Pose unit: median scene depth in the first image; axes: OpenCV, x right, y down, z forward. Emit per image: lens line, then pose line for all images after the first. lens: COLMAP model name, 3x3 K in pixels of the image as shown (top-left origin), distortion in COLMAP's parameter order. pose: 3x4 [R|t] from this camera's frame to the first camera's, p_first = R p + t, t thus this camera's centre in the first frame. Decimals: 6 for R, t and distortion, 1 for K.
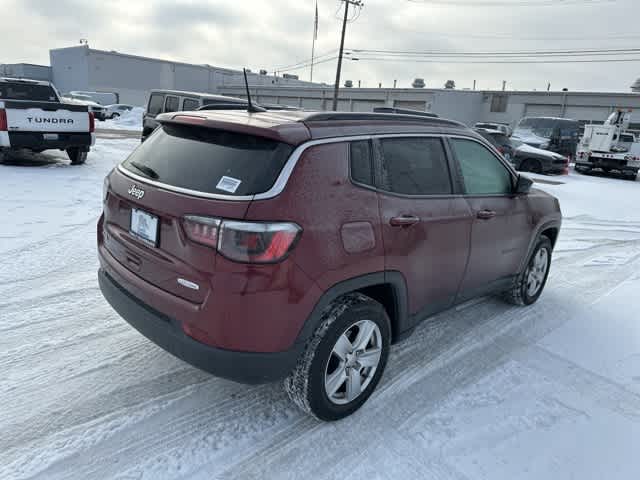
lens RADIAL K [[444.0, 0, 320.0], [0, 444.0, 240.0], [0, 0, 1]] dist [0.046520, -0.049666]
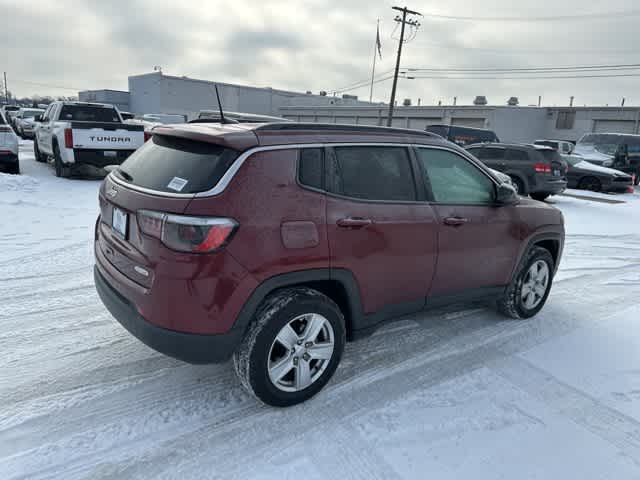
lens RADIAL K [[444.0, 0, 320.0], [0, 444.0, 240.0], [0, 0, 1]] dist [0.046520, -0.049666]
pose [[0.991291, 0.022204, -0.129805, 0.209447], [-0.027430, 0.998878, -0.038609, 0.035494], [0.128802, 0.041833, 0.990788, -0.055675]]
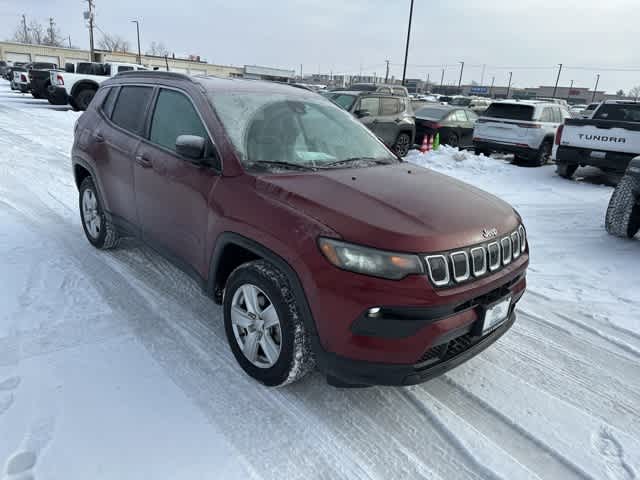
lens RADIAL K [[444.0, 0, 320.0], [0, 444.0, 240.0], [0, 0, 1]] dist [0.046520, -0.049666]
pose [[-0.020147, 0.241408, -0.970215, 1.503411], [-0.335501, 0.912510, 0.234017, -0.292469], [0.941824, 0.330223, 0.062608, 1.476765]]
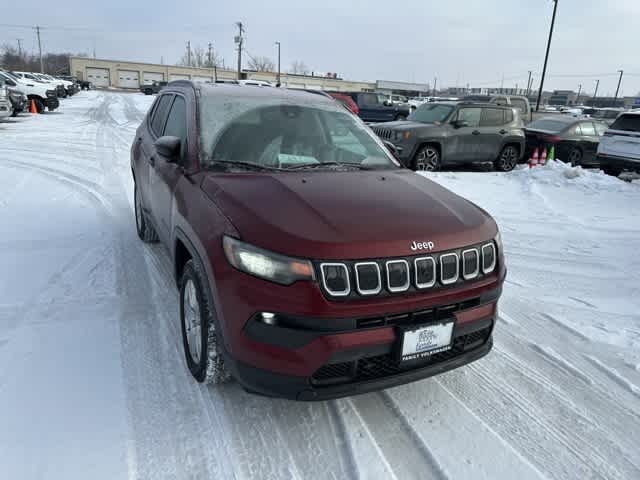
lens RADIAL K [[444.0, 0, 320.0], [0, 444.0, 240.0], [0, 0, 1]] dist [0.046520, -0.049666]
pose [[-0.300484, 0.200666, -0.932439, 1.422679], [-0.332411, 0.894291, 0.299578, -0.386657], [0.893987, 0.399971, -0.202017, 1.808041]]
